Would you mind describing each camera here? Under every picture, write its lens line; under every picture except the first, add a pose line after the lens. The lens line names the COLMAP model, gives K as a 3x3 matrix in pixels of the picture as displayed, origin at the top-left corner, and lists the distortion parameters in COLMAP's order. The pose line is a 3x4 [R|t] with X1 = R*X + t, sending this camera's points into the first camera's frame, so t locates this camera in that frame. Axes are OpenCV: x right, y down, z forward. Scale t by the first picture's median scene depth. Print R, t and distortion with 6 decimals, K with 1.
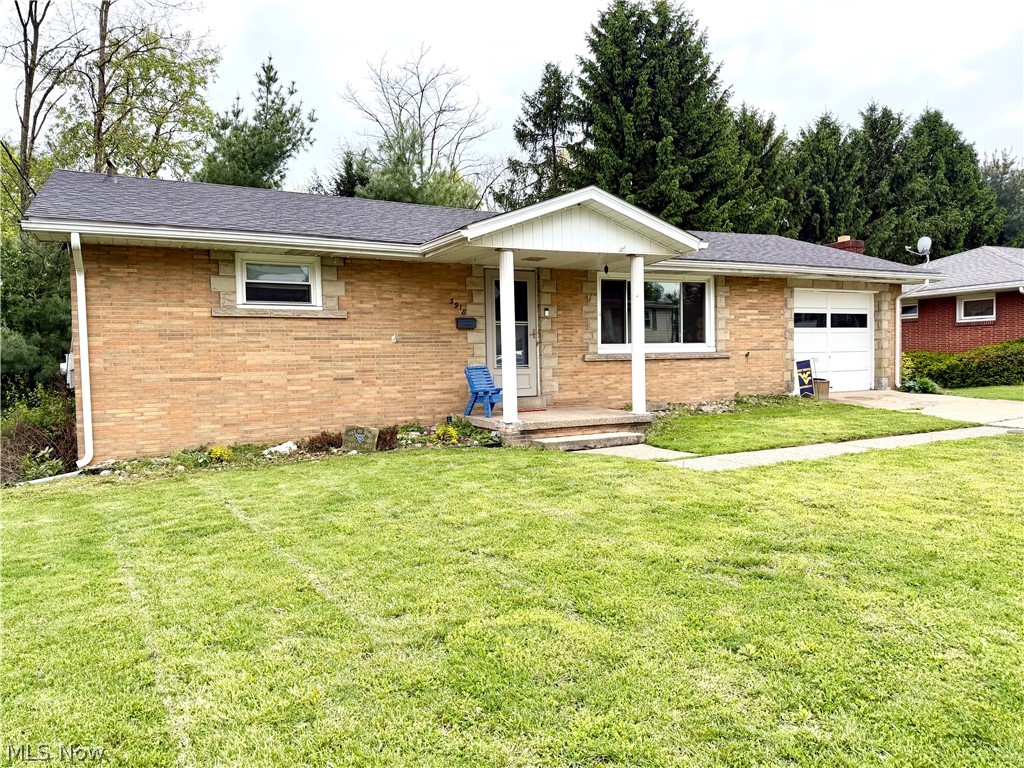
lens RADIAL K [[723.7, 0, 514.3], [0, 723.7, 388.4], [0, 0, 1]] dist [0.116066, -0.176805]
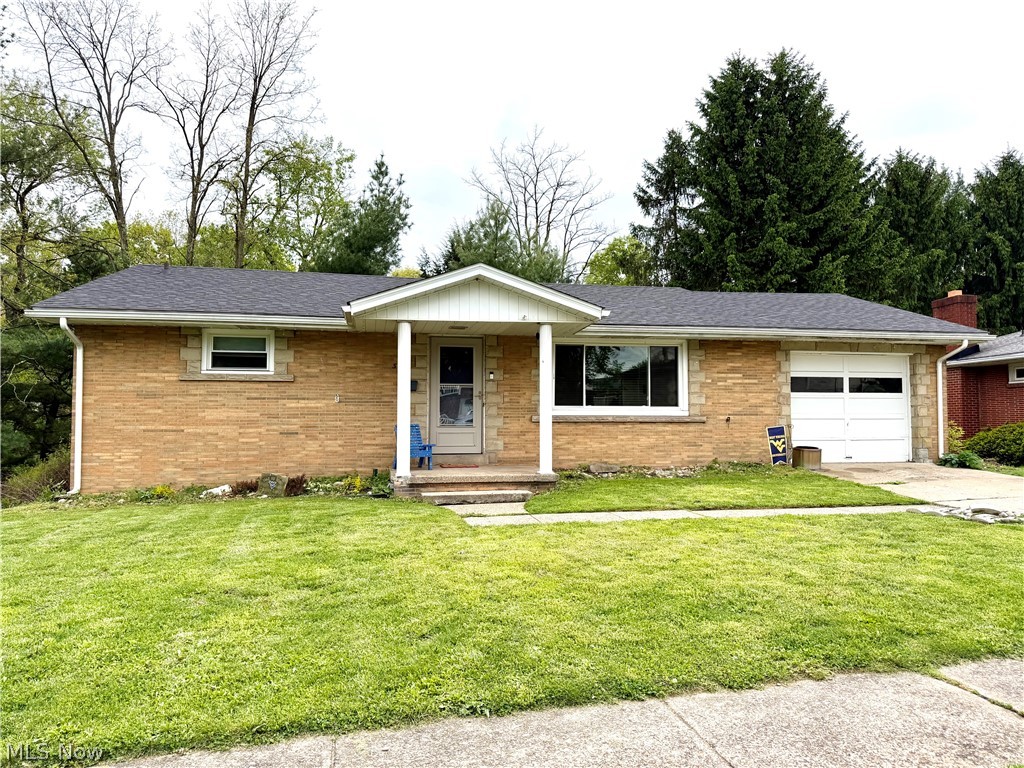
lens RADIAL K [[723.7, 0, 514.3], [0, 723.7, 388.4], [0, 0, 1]] dist [0.116066, -0.176805]
pose [[0.956085, 0.006988, -0.293006, 0.378154], [-0.030664, 0.996614, -0.076287, -0.005349], [0.291481, 0.081922, 0.953062, -0.010044]]
